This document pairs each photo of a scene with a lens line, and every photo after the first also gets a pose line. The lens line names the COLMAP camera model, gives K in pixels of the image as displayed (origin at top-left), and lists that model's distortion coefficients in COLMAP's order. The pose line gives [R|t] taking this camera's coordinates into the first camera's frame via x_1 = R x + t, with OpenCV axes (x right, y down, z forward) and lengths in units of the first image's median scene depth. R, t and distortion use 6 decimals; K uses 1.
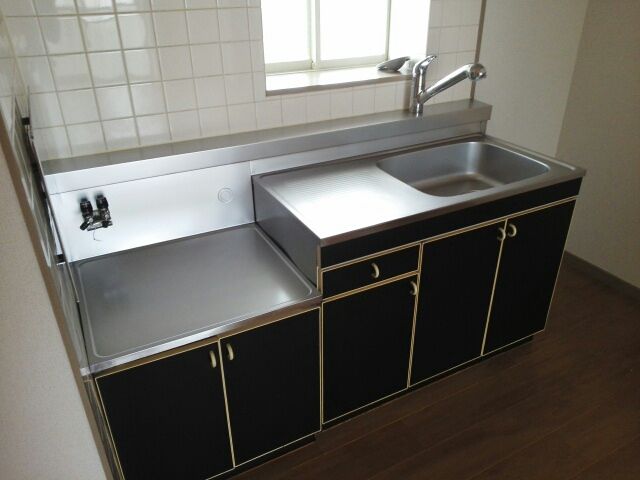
lens RADIAL K [[503.9, 0, 330.7], [0, 503.9, 239.5], [0, 0, 1]] dist [0.038265, -0.002175]
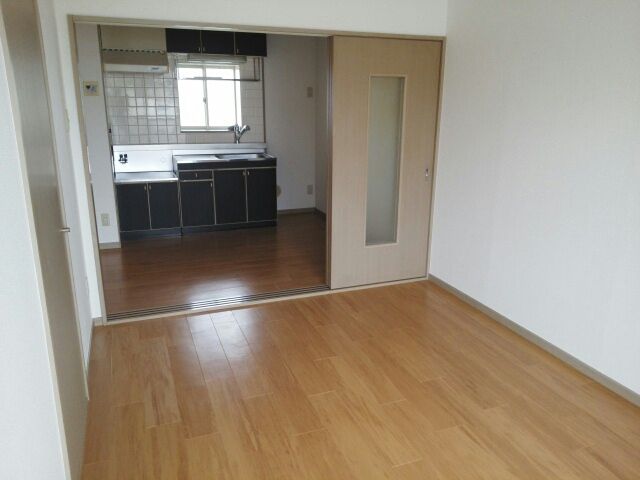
lens RADIAL K [[505.0, 0, 332.2], [0, 505.0, 240.4], [0, 0, 1]] dist [-0.050708, -0.003032]
pose [[0.994826, 0.047695, -0.089702, 1.106620], [-0.066382, 0.973564, -0.218555, 0.976228], [0.076907, 0.223379, 0.971693, -1.795160]]
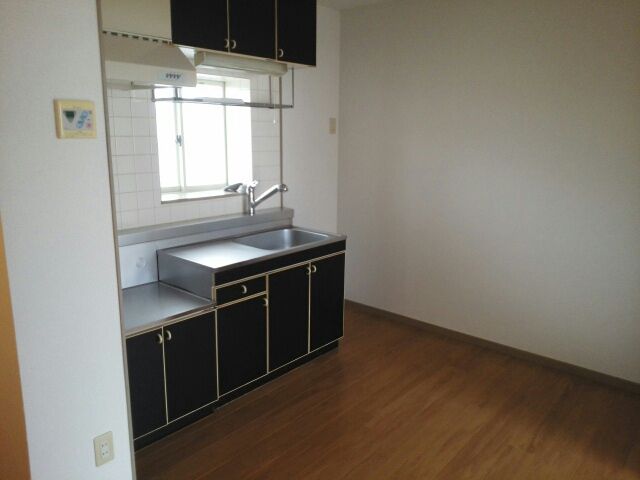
lens RADIAL K [[503.9, 0, 330.7], [0, 503.9, 239.5], [0, 0, 1]] dist [0.038265, -0.002175]
pose [[0.930530, -0.060960, 0.361106, -0.211280], [0.158108, 0.956290, -0.245990, 0.310762], [-0.330326, 0.285995, 0.899495, -0.614339]]
